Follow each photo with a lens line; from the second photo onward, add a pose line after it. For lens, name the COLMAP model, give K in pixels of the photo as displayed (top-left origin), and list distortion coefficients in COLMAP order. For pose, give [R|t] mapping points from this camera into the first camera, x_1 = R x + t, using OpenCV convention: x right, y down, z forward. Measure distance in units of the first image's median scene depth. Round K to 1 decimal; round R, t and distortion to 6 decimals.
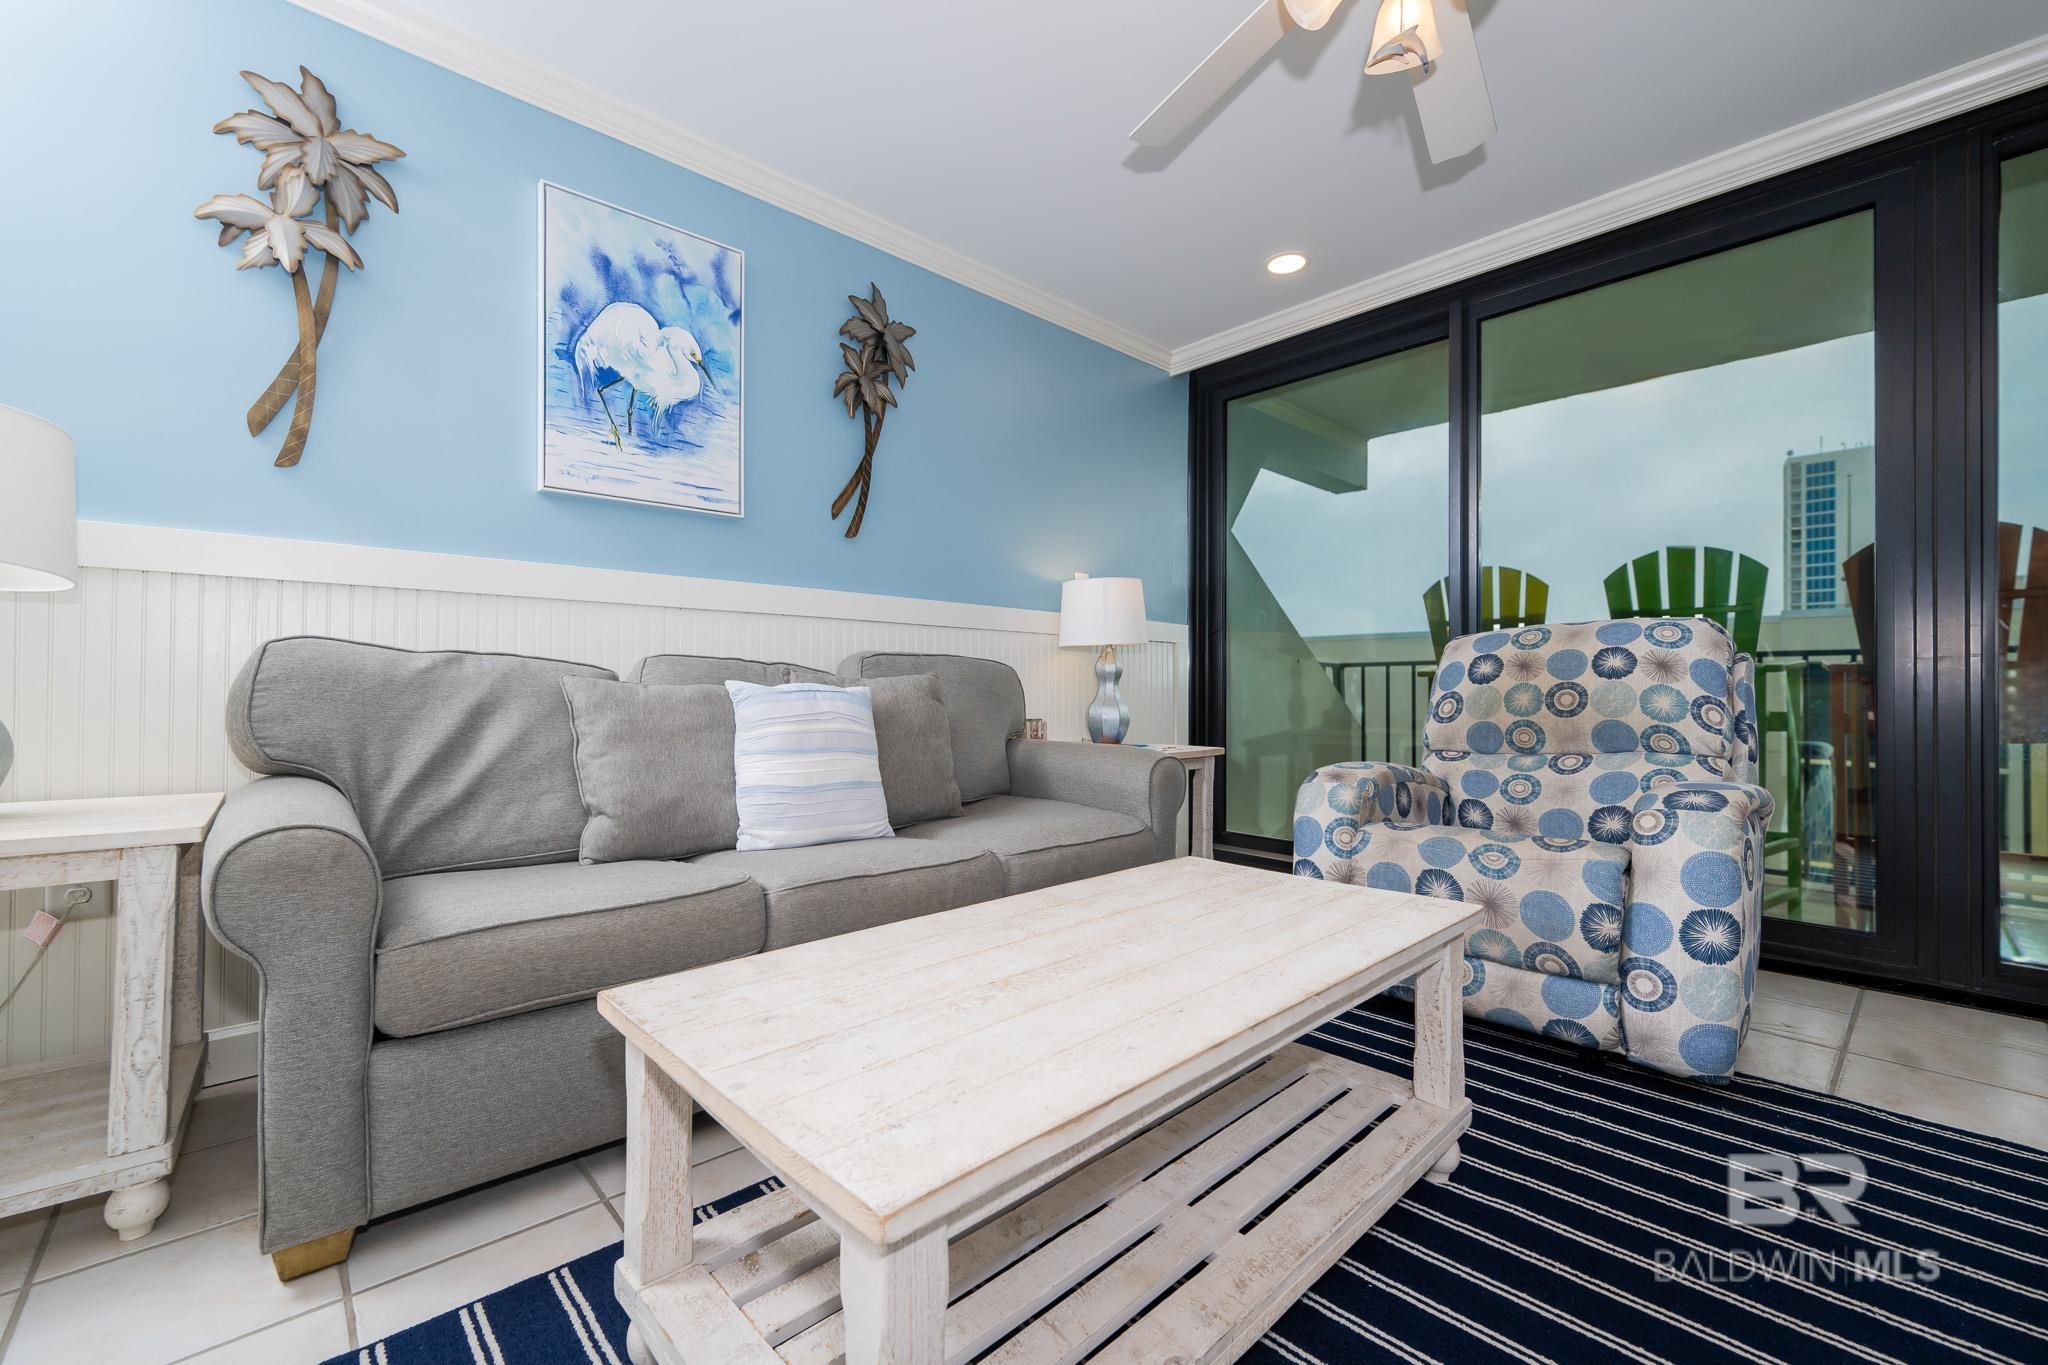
lens RADIAL K [[838.6, 0, 1024.0], [0, 838.6, 682.5], [0, 0, 1]] dist [0.000397, 0.000028]
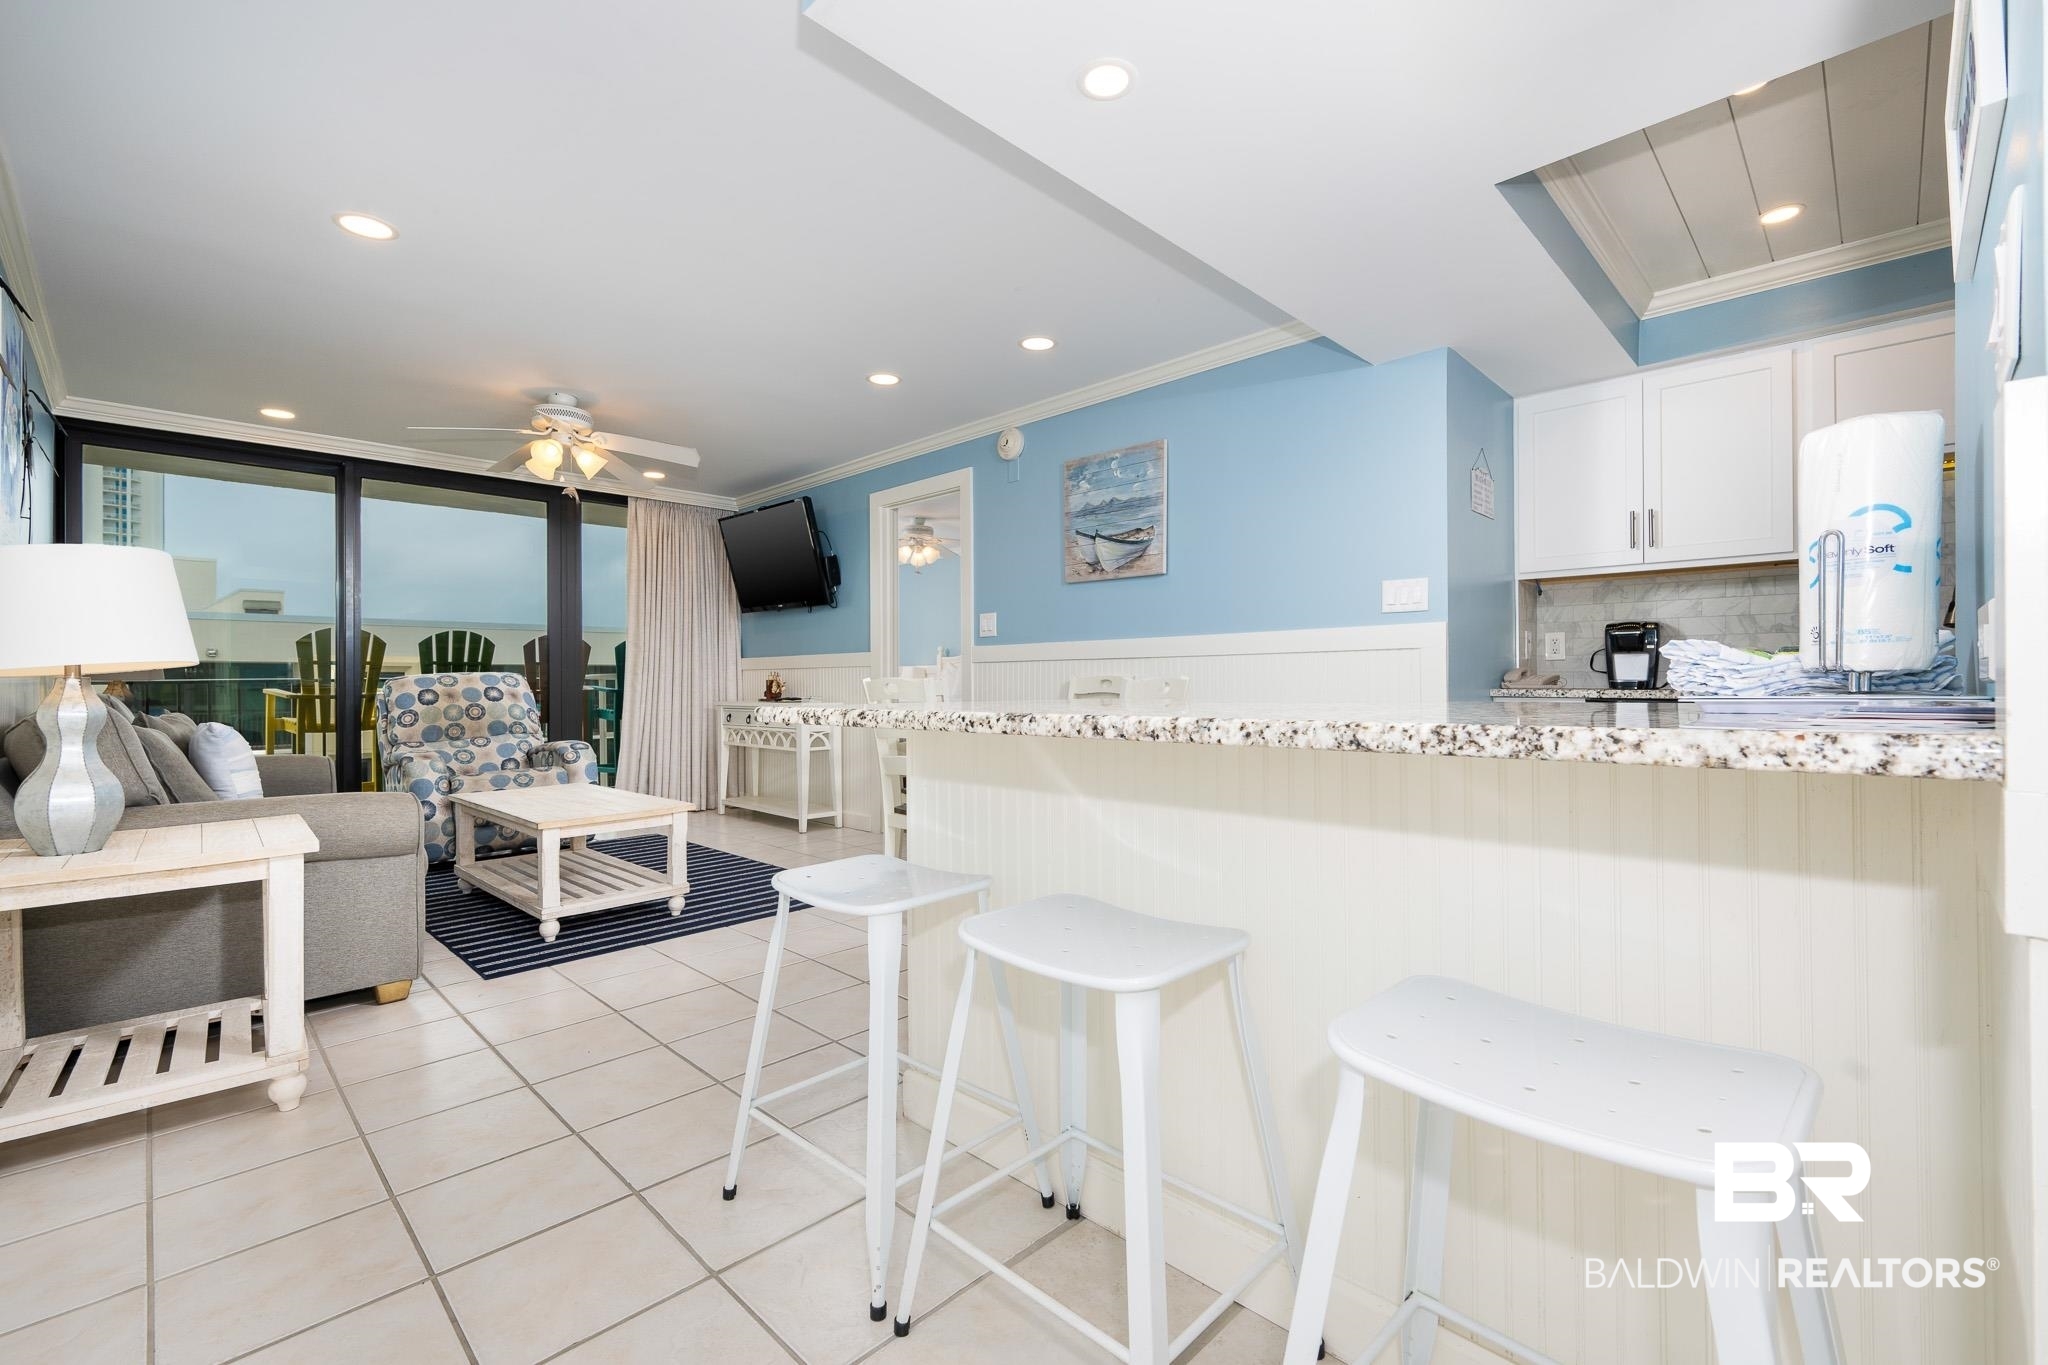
lens RADIAL K [[884.7, 0, 1024.0], [0, 884.7, 682.5], [0, 0, 1]] dist [0.000394, 0.000104]
pose [[-0.038630, 0.001494, 0.999252, -1.526194], [0.003391, 0.999993, -0.001364, -0.042592], [-0.999248, 0.003336, -0.038635, -0.250818]]
